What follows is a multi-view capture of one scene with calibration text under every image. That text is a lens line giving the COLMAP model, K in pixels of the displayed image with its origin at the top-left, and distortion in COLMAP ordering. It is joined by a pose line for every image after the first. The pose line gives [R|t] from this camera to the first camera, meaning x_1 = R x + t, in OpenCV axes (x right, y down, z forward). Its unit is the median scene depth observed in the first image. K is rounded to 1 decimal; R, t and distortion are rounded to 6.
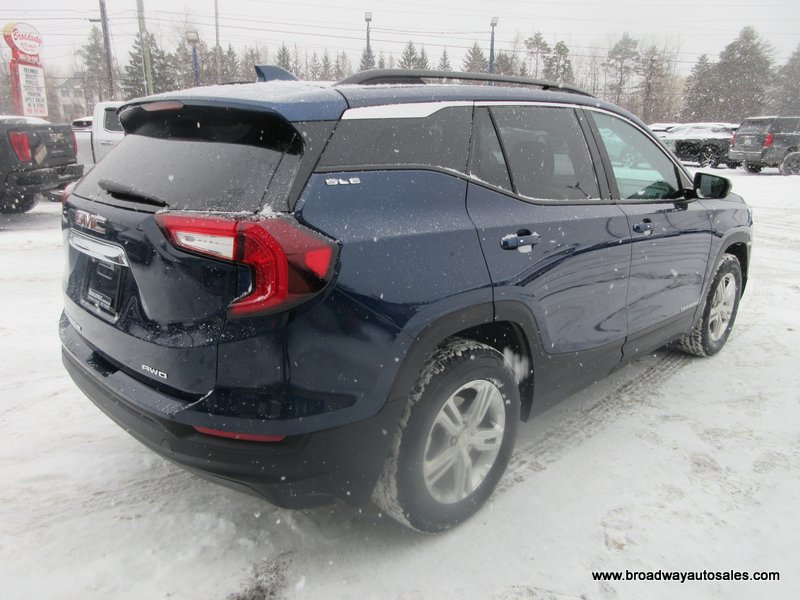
lens RADIAL K [[607.3, 0, 400.5], [0, 607.3, 301.6], [0, 0, 1]] dist [0.006341, -0.003571]
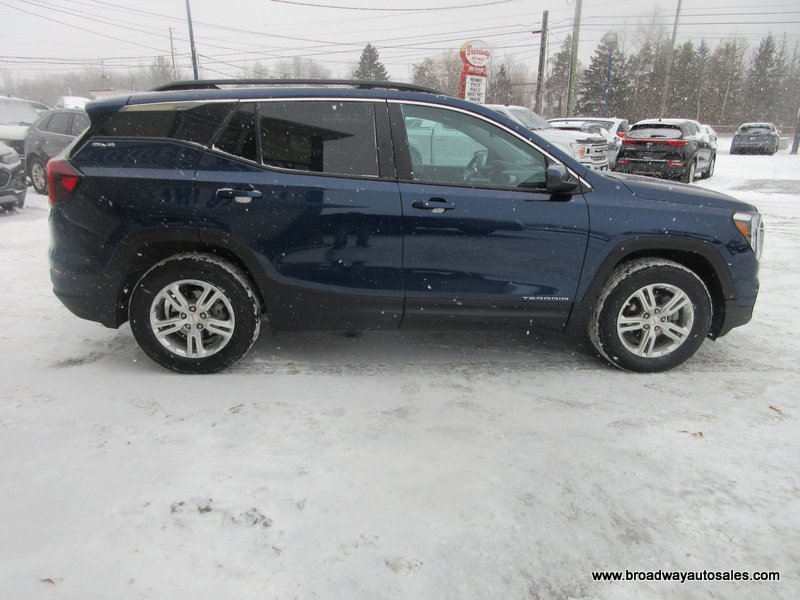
lens RADIAL K [[607.3, 0, 398.0], [0, 607.3, 298.5], [0, 0, 1]] dist [0.006341, -0.003571]
pose [[0.750893, 0.181233, -0.635071, 1.049766], [-0.185173, 0.980814, 0.060955, -0.008943], [0.633933, 0.071827, 0.770045, 0.097166]]
